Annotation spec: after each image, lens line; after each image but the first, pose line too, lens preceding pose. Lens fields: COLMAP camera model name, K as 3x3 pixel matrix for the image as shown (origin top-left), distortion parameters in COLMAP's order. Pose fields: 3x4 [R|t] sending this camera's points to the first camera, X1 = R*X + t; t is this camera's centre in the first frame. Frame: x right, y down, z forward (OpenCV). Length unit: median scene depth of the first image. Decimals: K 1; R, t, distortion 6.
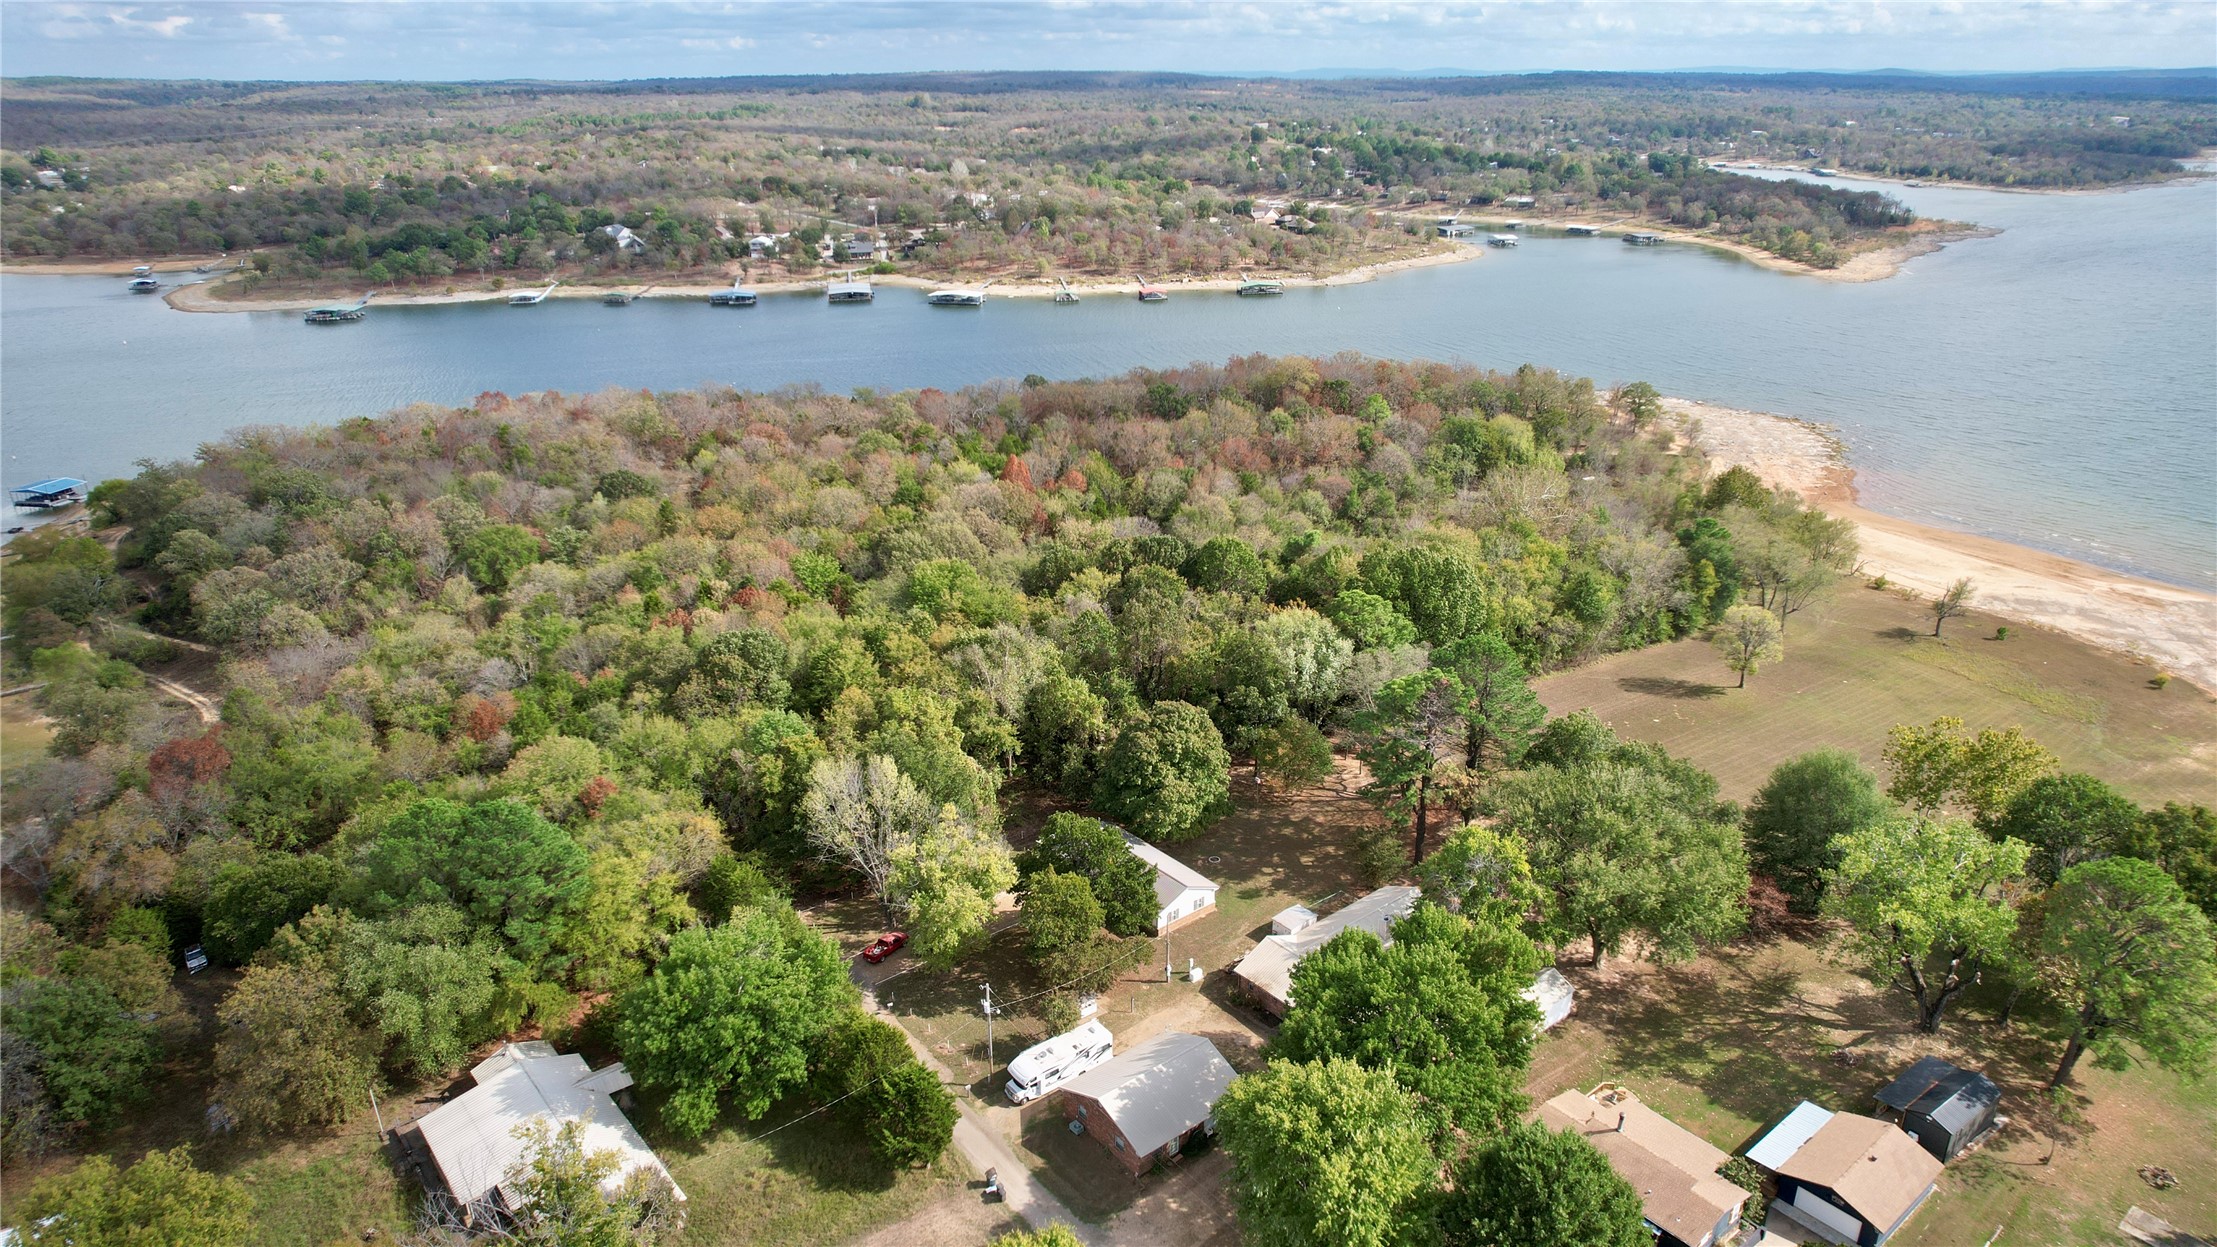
lens RADIAL K [[1409.1, 0, 1116.7], [0, 1409.1, 622.7], [0, 0, 1]] dist [-0.087578, 0.078099]
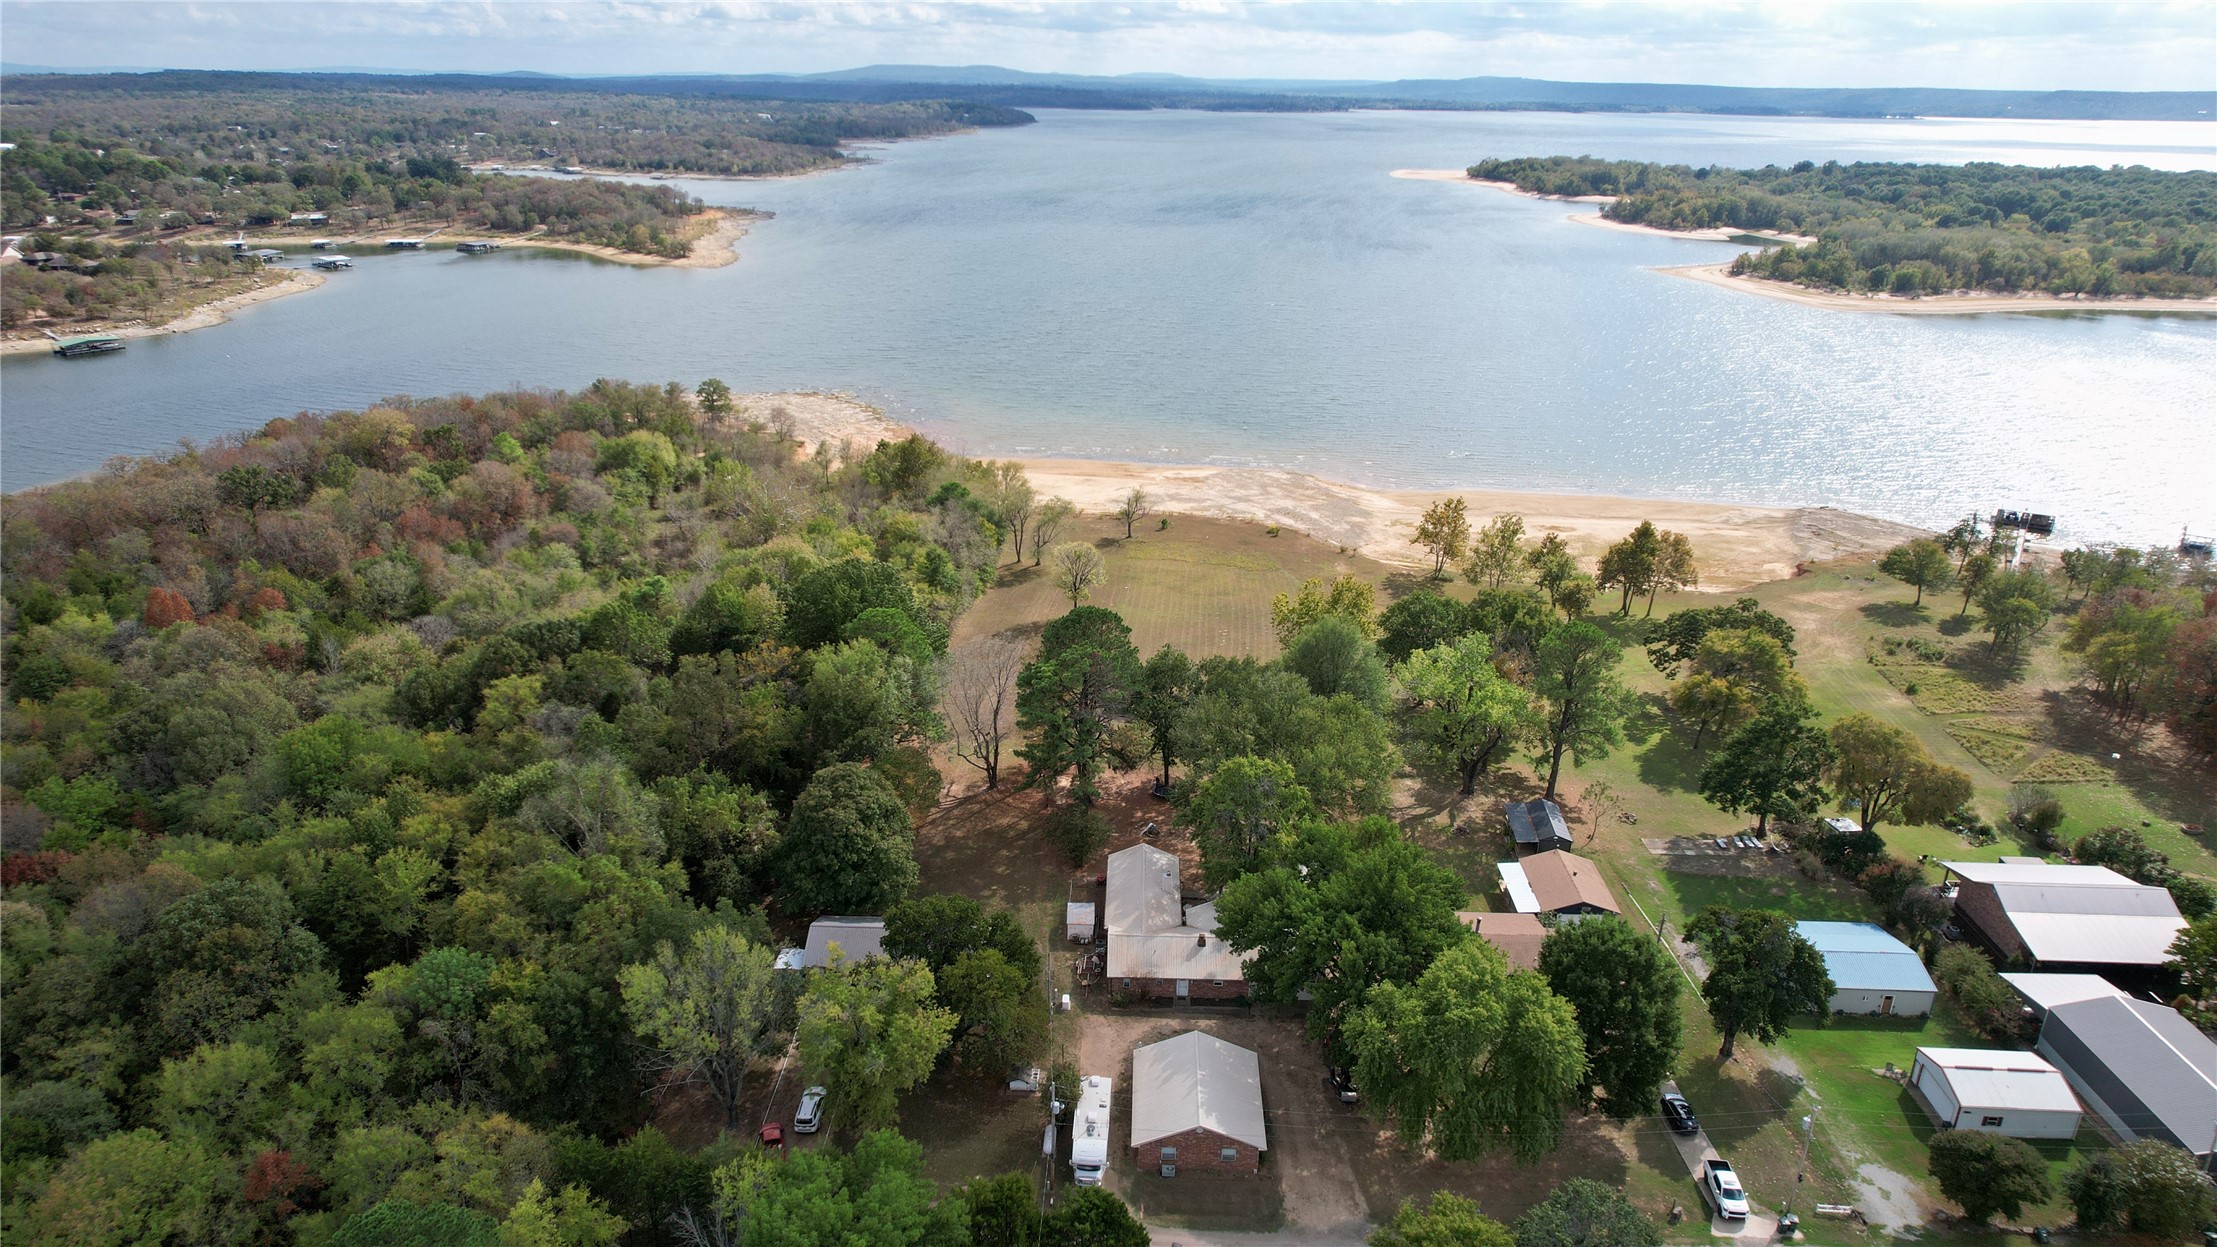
lens RADIAL K [[1409.1, 0, 1116.7], [0, 1409.1, 622.7], [0, 0, 1]] dist [-0.087578, 0.078099]
pose [[0.649725, -0.259939, 0.714345, -0.099453], [0.260501, 0.958954, 0.112012, -0.018662], [-0.714140, 0.113311, 0.690771, 0.048599]]
